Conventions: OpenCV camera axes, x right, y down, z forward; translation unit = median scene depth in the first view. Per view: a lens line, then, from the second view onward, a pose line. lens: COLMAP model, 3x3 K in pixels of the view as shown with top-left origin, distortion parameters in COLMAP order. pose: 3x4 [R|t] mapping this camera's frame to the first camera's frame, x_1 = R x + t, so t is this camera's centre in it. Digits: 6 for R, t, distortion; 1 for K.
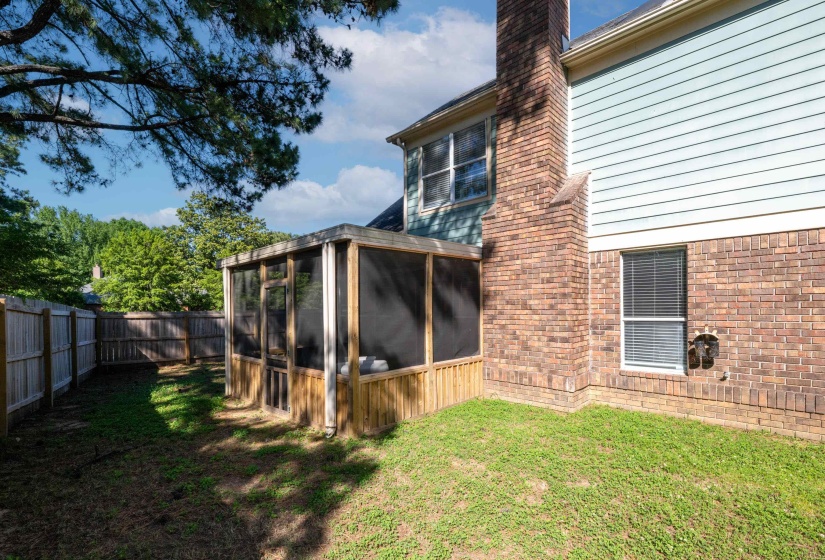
lens RADIAL K [[355.1, 0, 413.0], [0, 355.1, 309.2], [0, 0, 1]] dist [-0.000414, 0.000286]
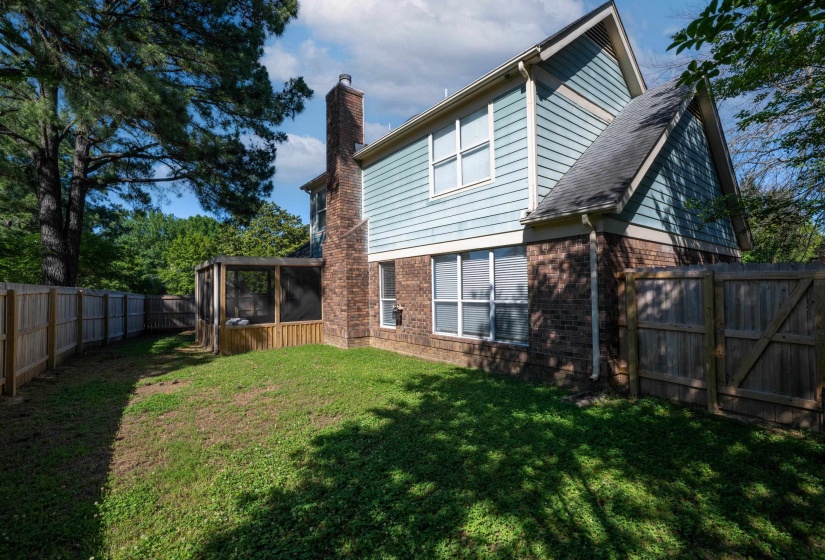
lens RADIAL K [[337.2, 0, 410.2], [0, 337.2, 280.7], [0, 0, 1]] dist [-0.000686, -0.000168]
pose [[0.991879, -0.006020, -0.127045, 0.923812], [0.002023, 0.999499, -0.031571, -0.012693], [0.127171, 0.031057, 0.991394, -0.667798]]
